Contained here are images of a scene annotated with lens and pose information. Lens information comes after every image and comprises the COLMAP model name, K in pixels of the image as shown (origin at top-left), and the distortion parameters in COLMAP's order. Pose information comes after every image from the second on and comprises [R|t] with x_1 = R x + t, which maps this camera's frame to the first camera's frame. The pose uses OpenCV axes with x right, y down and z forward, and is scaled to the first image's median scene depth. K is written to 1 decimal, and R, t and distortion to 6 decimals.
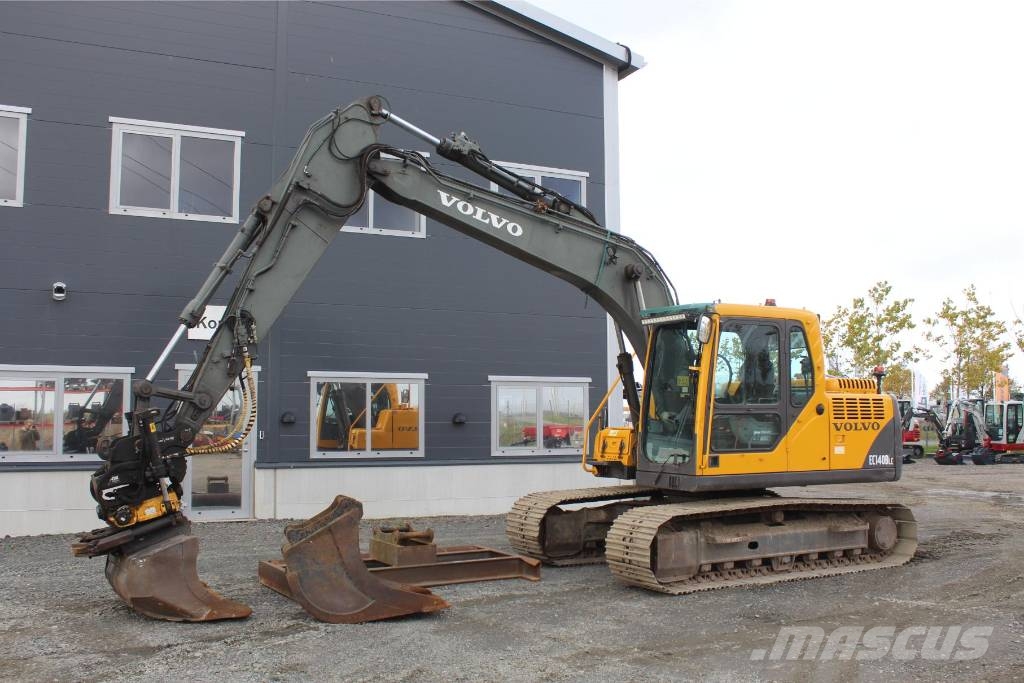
lens RADIAL K [[1001.1, 0, 502.3], [0, 1001.1, 348.2], [0, 0, 1]] dist [-0.097679, 0.000000]
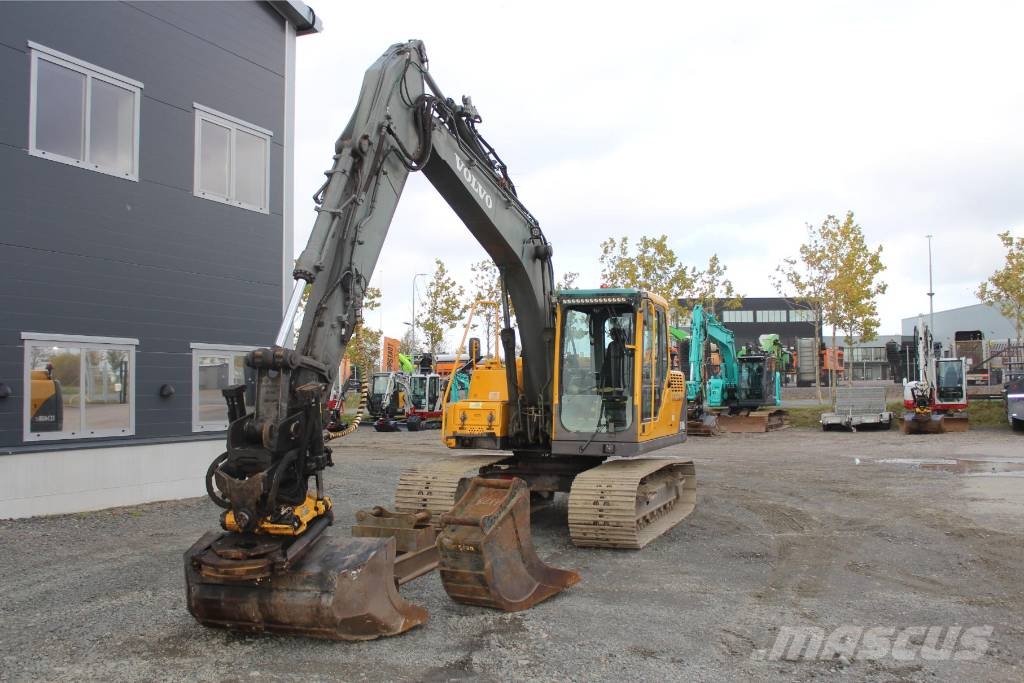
lens RADIAL K [[1001.1, 0, 517.3], [0, 1001.1, 350.0], [0, 0, 1]] dist [-0.097679, 0.000000]
pose [[0.746589, 0.022946, 0.664890, -0.611043], [-0.044831, 0.998869, 0.015868, 0.010844], [-0.663773, -0.041654, 0.746773, 0.230491]]
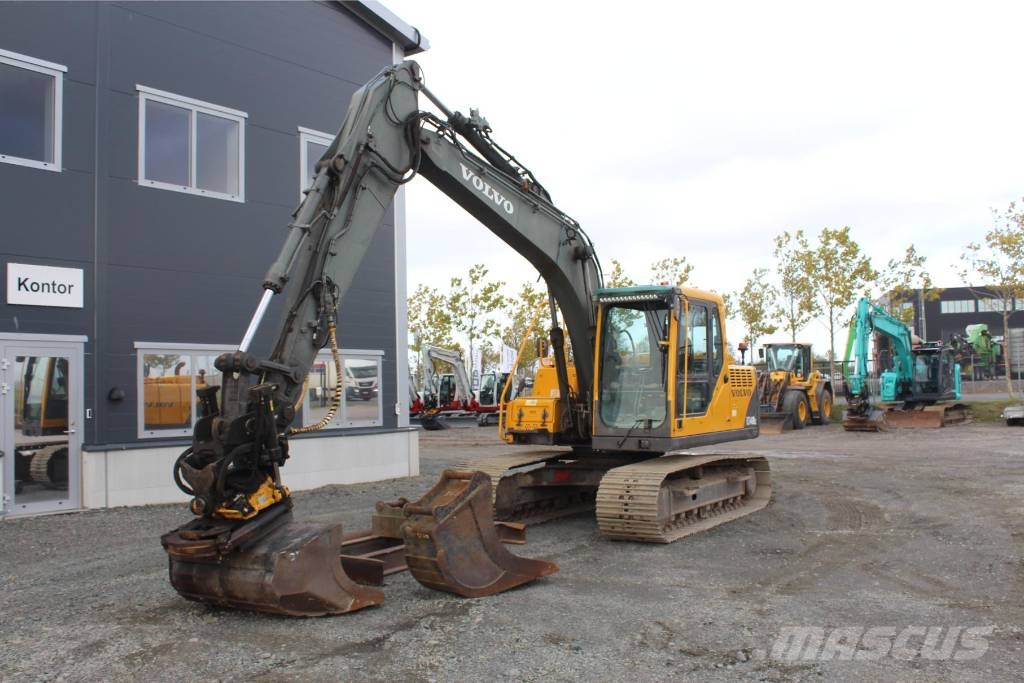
lens RADIAL K [[1001.1, 0, 515.2], [0, 1001.1, 337.7], [0, 0, 1]] dist [-0.097679, 0.000000]
pose [[0.877383, 0.009807, 0.479690, -0.467899], [-0.017269, 0.999789, 0.011145, 0.004505], [-0.479480, -0.018062, 0.877367, 0.085411]]
